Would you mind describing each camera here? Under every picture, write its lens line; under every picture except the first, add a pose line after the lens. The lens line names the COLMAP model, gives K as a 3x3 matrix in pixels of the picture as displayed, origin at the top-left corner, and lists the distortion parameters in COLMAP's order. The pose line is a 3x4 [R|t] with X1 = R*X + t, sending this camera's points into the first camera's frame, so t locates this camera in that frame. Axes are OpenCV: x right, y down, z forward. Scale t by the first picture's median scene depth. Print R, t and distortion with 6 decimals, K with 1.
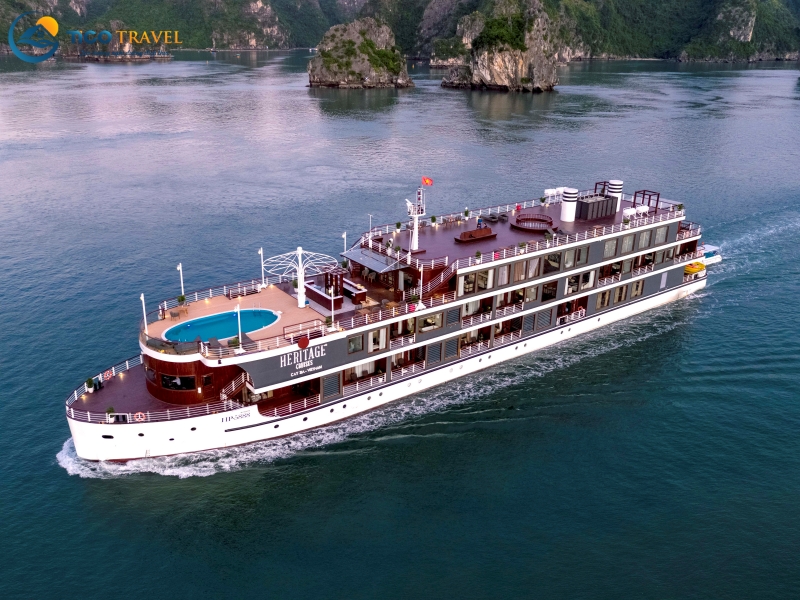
lens RADIAL K [[734.0, 0, 390.3], [0, 734.0, 323.2], [0, 0, 1]] dist [0.020502, 0.009854]
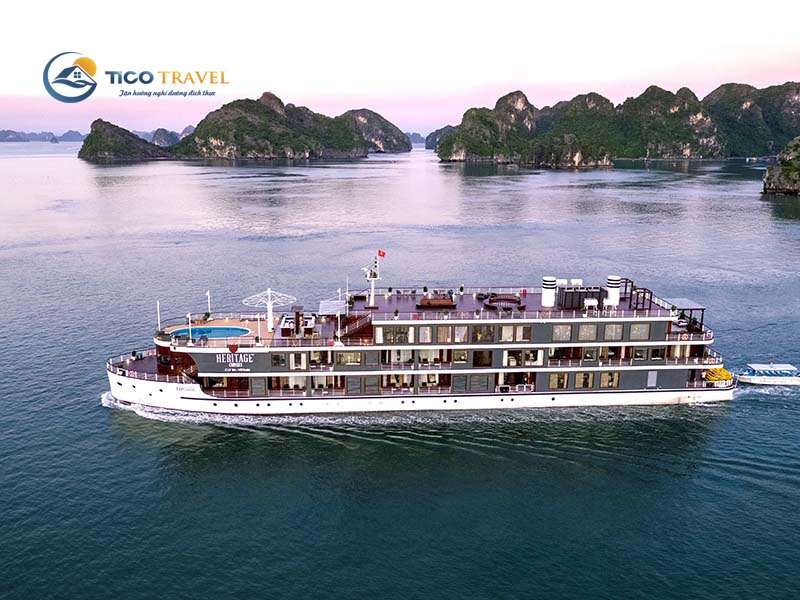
lens RADIAL K [[734.0, 0, 397.3], [0, 734.0, 293.9], [0, 0, 1]] dist [0.020502, 0.009854]
pose [[0.830981, 0.109799, -0.545357, 0.727340], [-0.202226, 0.972883, -0.112264, 0.014881], [0.518242, 0.203575, 0.830652, -0.048422]]
